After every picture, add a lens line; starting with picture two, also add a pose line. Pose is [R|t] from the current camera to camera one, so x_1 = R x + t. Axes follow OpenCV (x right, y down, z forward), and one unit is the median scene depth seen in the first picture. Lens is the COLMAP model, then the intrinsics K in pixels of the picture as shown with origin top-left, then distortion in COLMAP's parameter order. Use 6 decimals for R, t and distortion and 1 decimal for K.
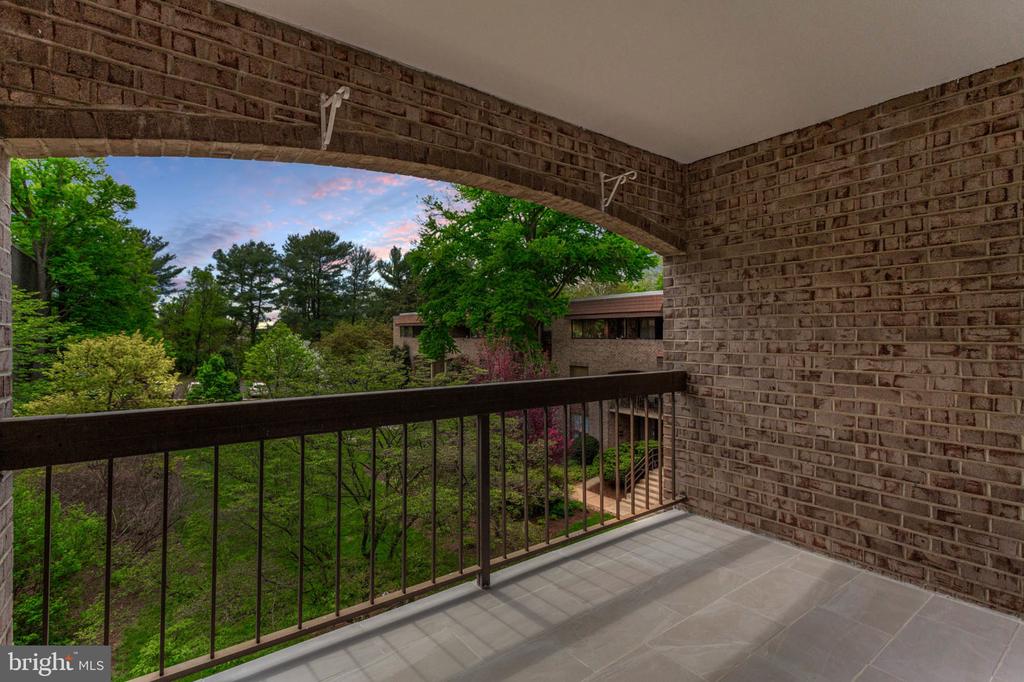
lens RADIAL K [[494.8, 0, 510.2], [0, 494.8, 326.3], [0, 0, 1]] dist [0.000308, 0.000969]
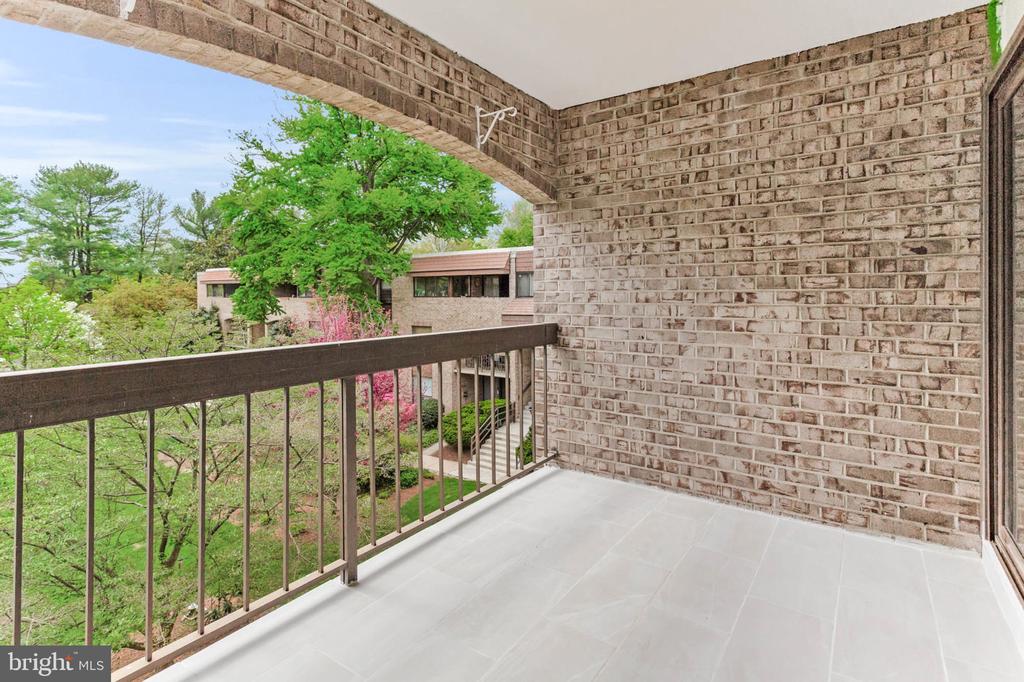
lens RADIAL K [[515.0, 0, 510.2], [0, 515.0, 289.8], [0, 0, 1]] dist [0.001473, 0.001314]
pose [[0.950345, -0.000335, 0.311199, -0.056054], [-0.002211, 0.999967, 0.007826, 0.020497], [-0.311191, -0.008125, 0.950313, 0.081522]]
